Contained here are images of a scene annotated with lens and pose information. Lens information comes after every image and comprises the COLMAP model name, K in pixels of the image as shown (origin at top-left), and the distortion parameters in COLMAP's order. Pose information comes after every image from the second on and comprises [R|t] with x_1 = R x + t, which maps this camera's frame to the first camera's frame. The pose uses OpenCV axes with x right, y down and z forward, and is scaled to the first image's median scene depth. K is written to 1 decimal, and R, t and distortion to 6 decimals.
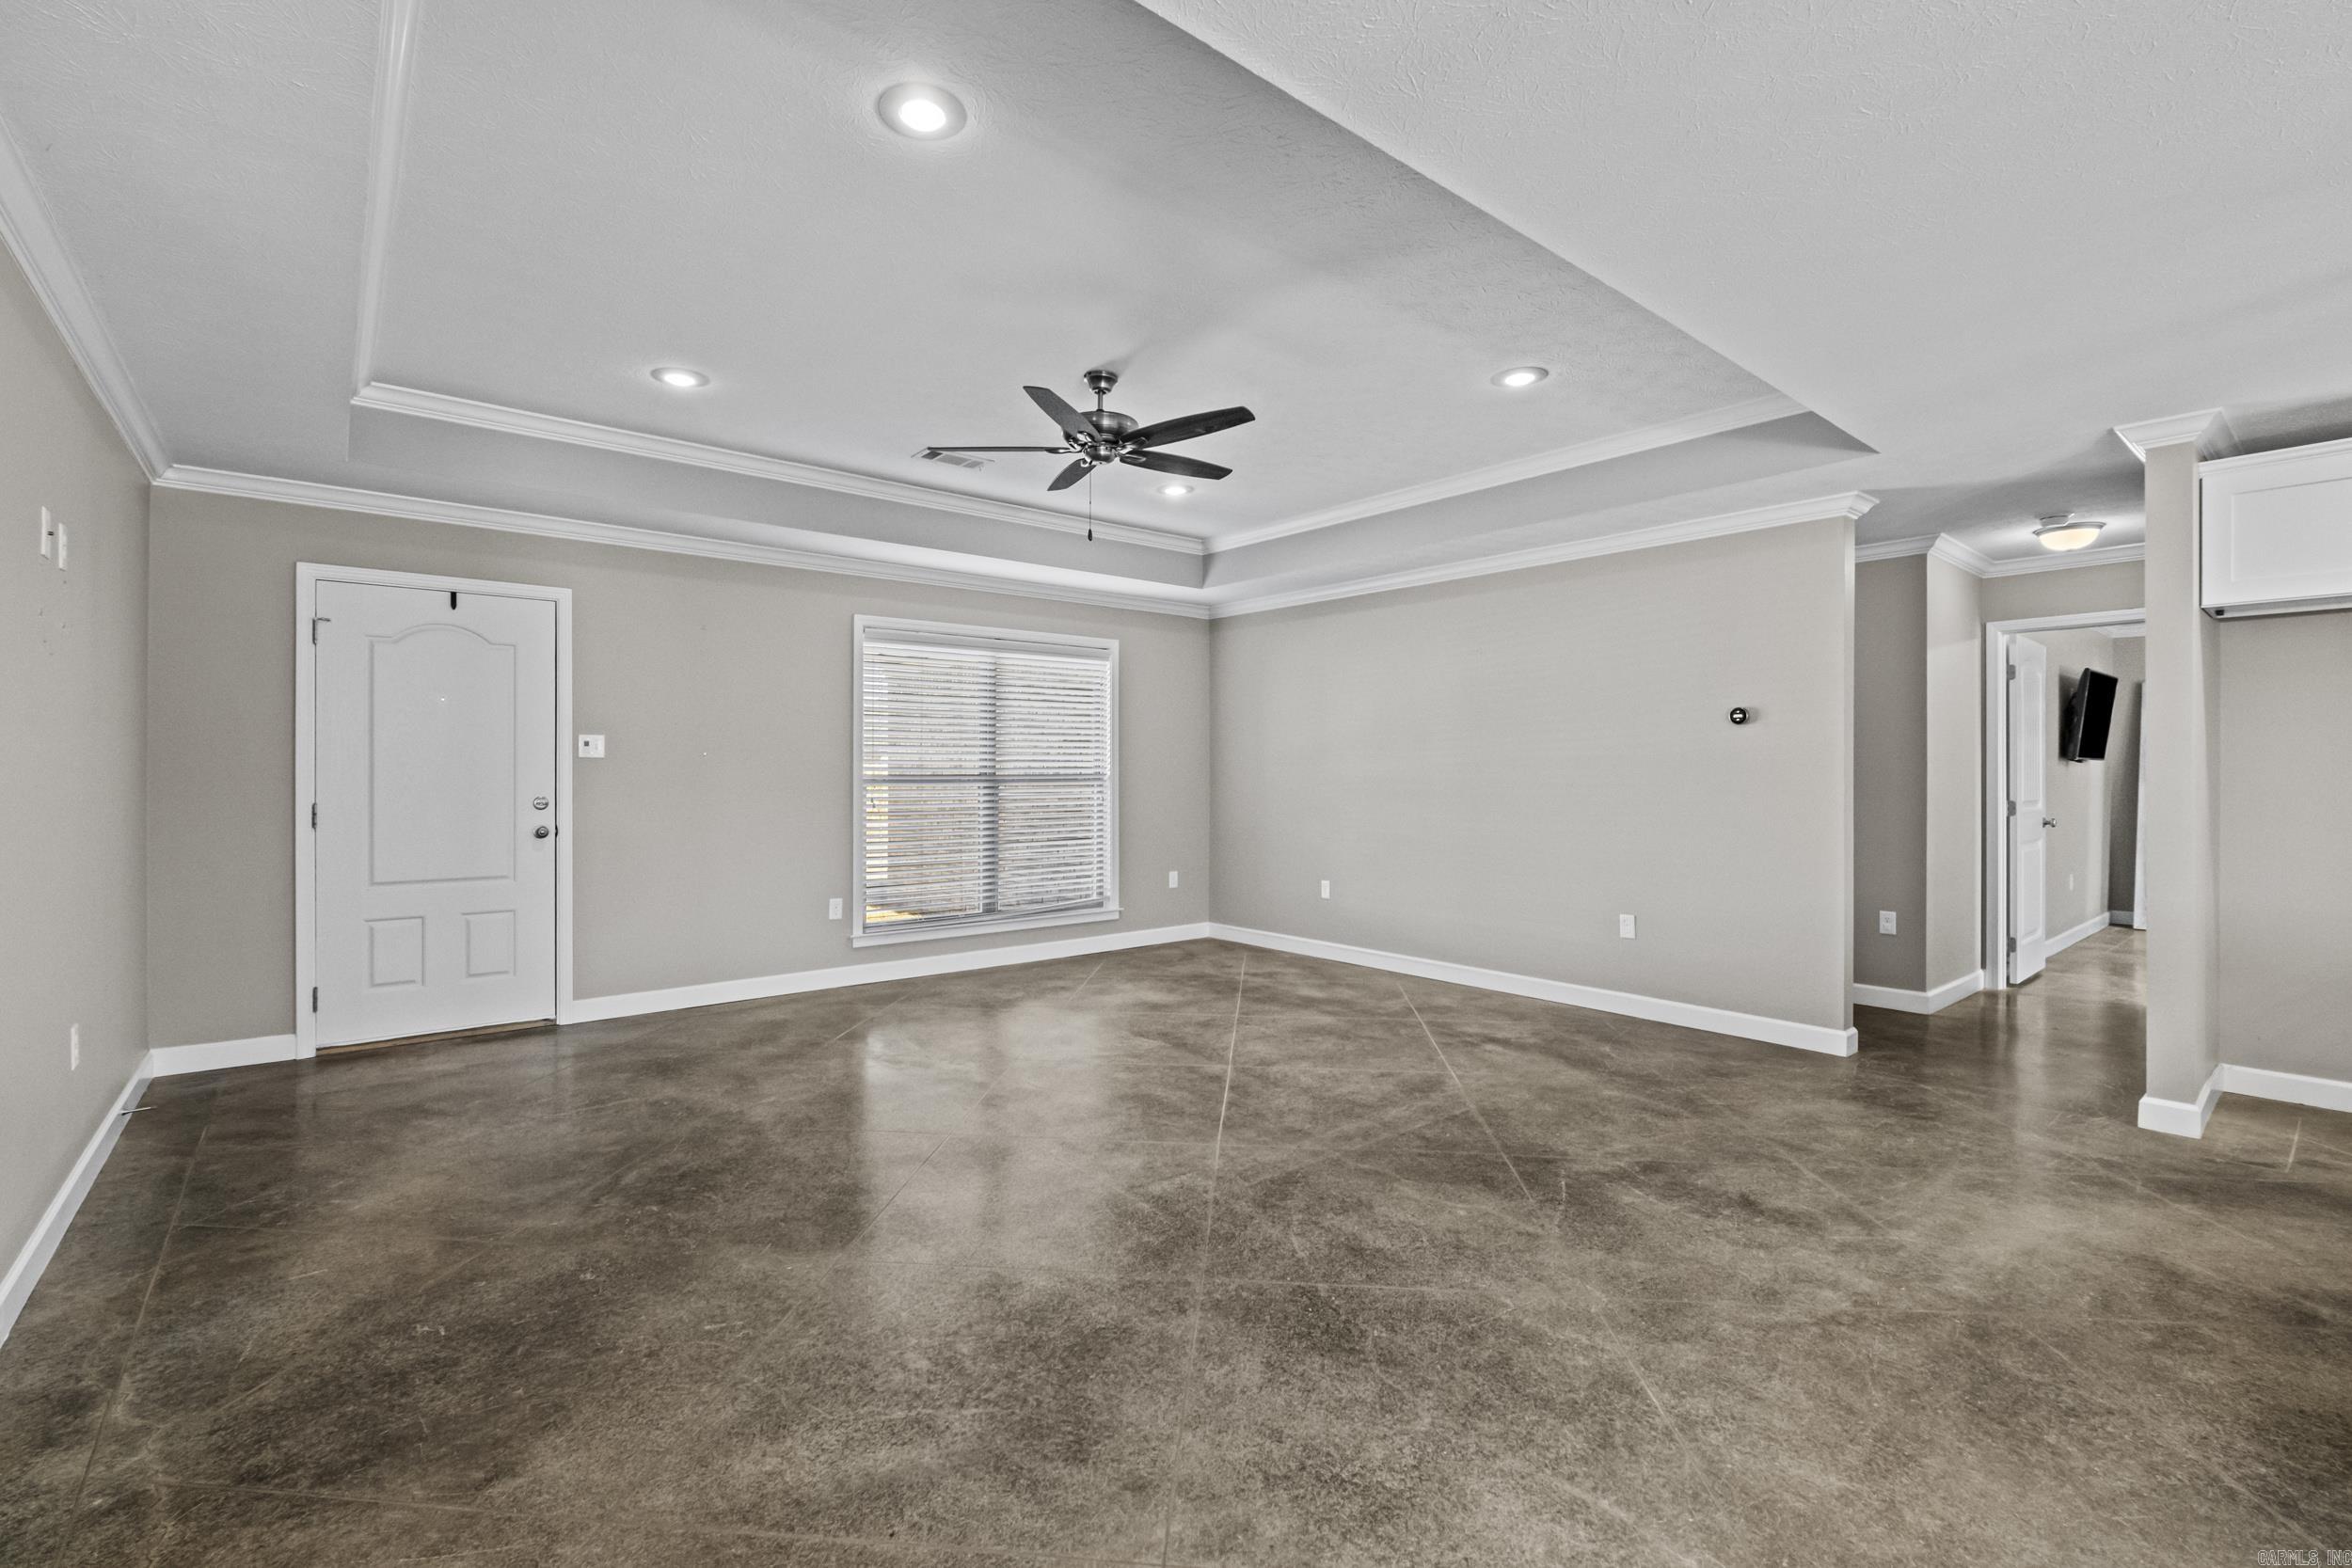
lens RADIAL K [[1028.6, 0, 1142.8], [0, 1028.6, 774.0], [0, 0, 1]] dist [-0.013329, 0.002091]
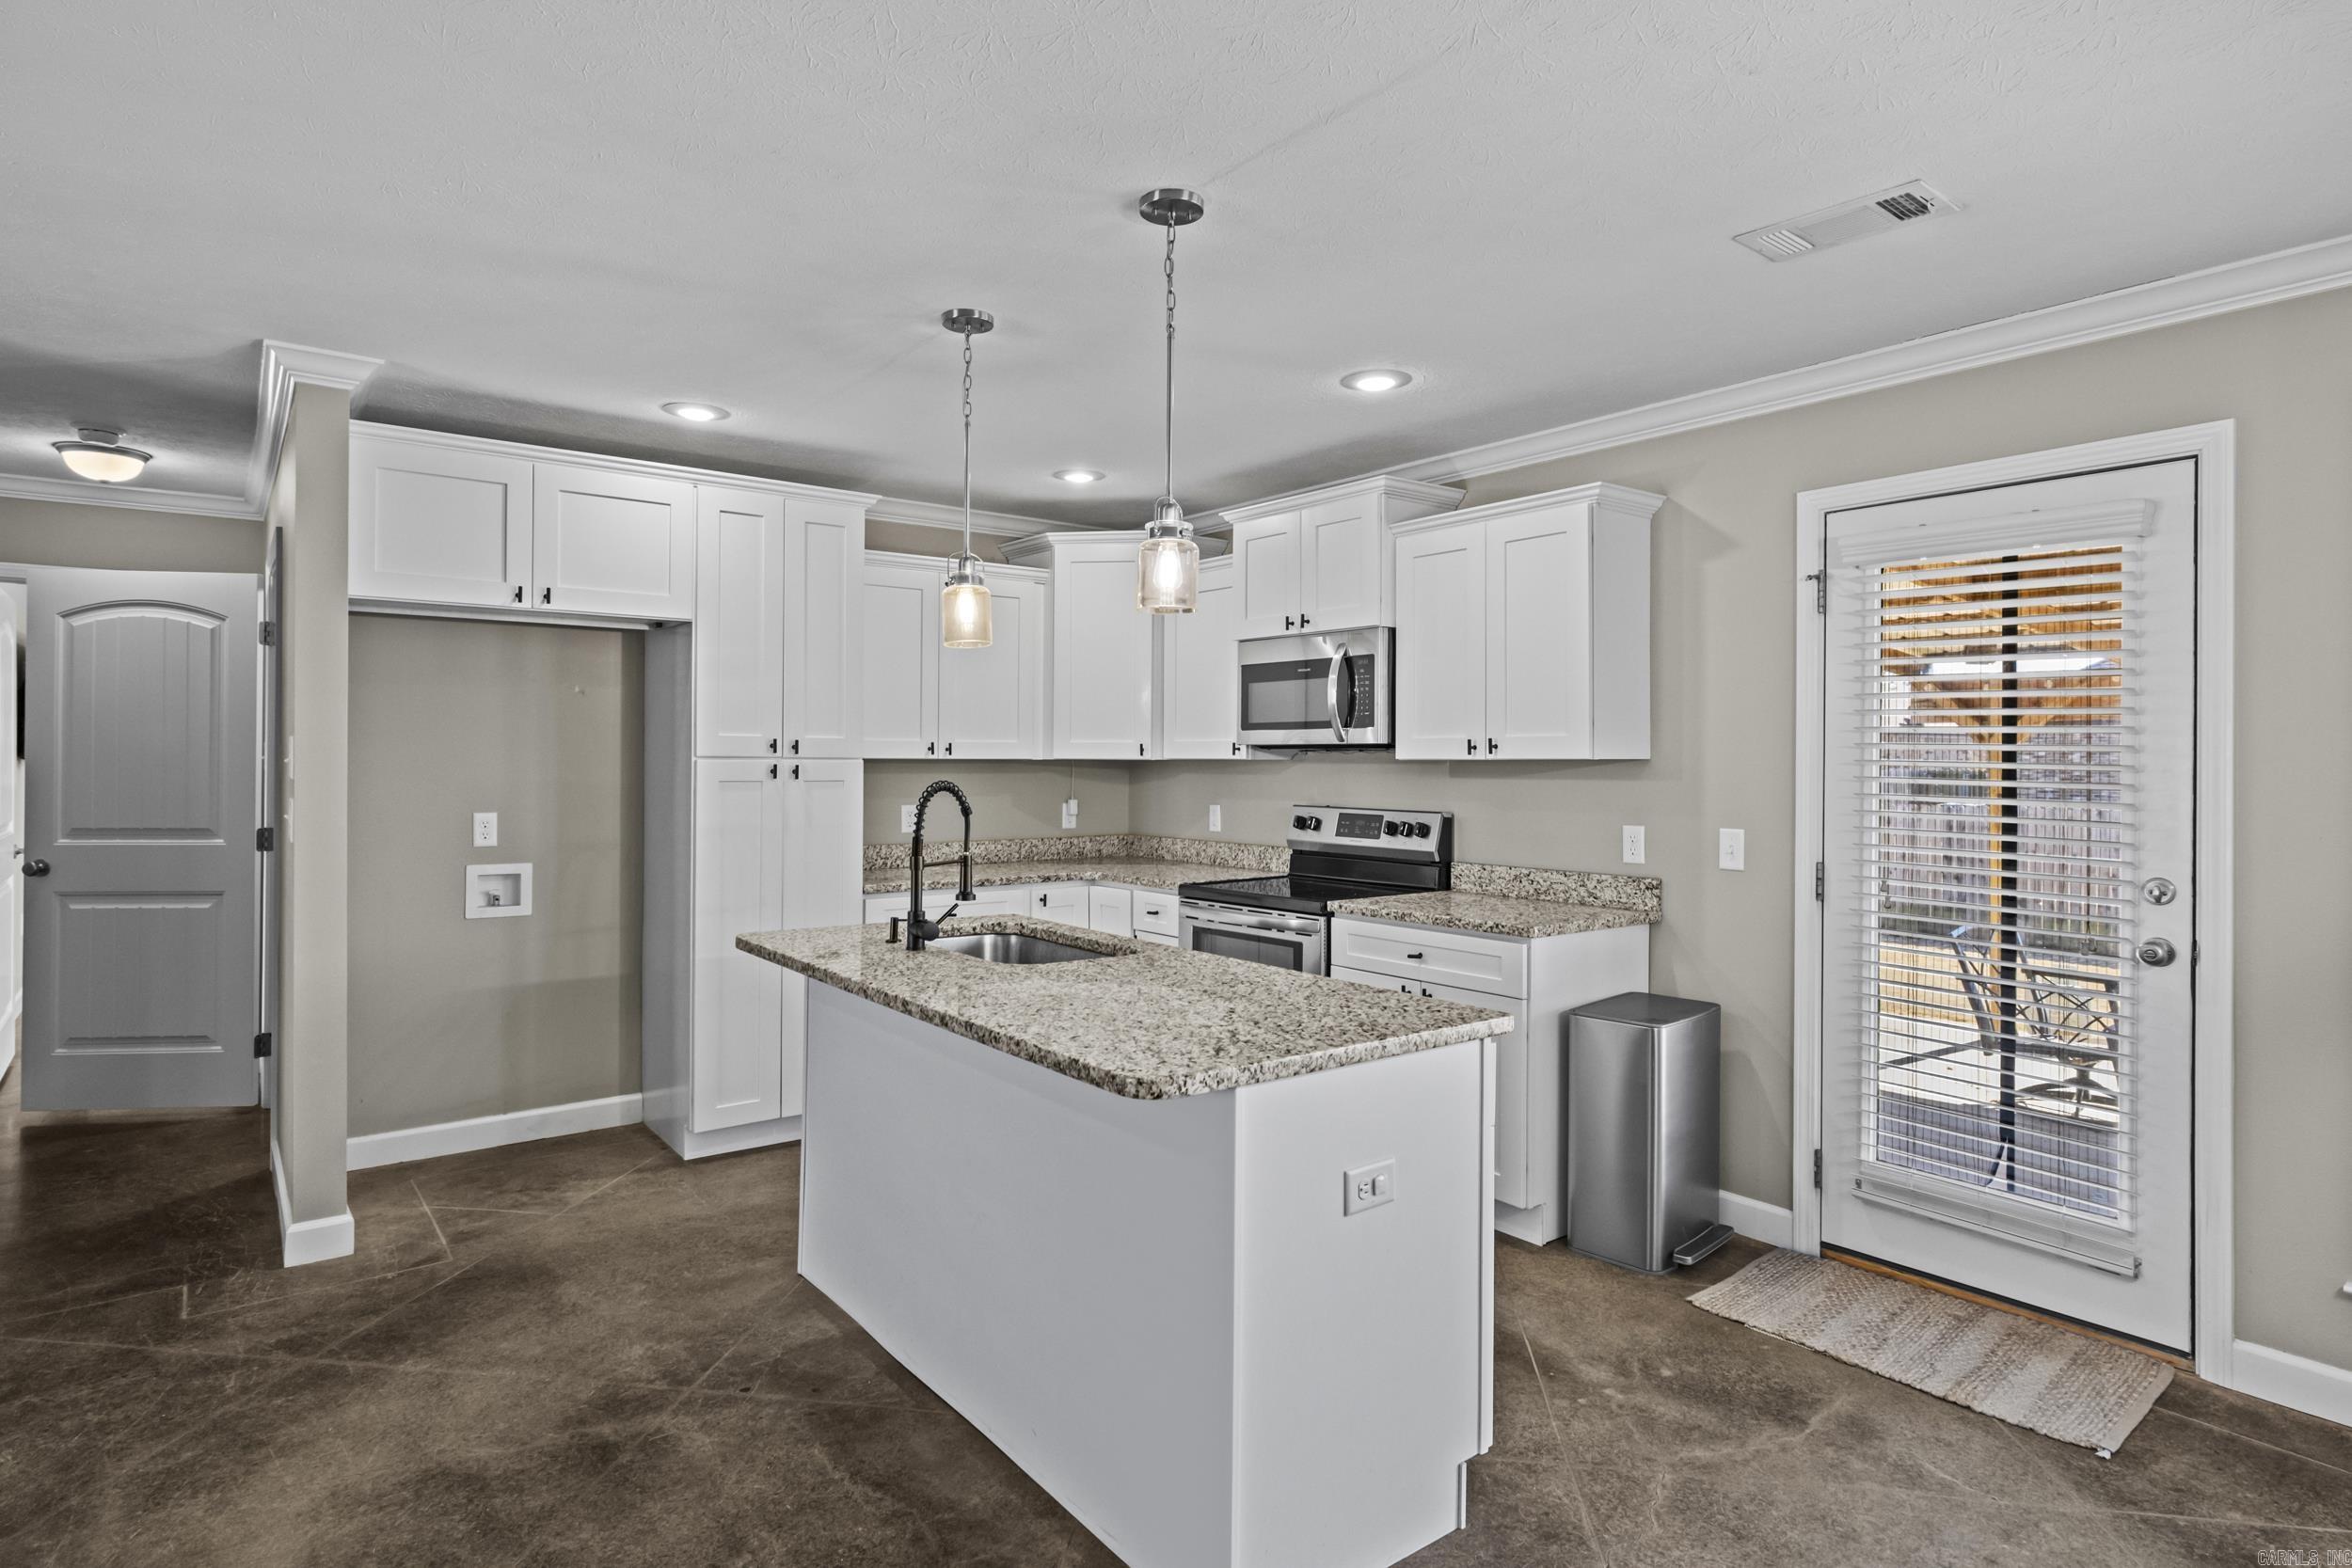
lens RADIAL K [[1241.5, 0, 1173.6], [0, 1241.5, 760.4], [0, 0, 1]] dist [-0.006990, 0.004448]
pose [[0.017633, -0.002428, 0.999842, 0.057748], [-0.004748, 0.999986, 0.002512, -0.035917], [-0.999833, -0.004792, 0.017622, 0.293218]]
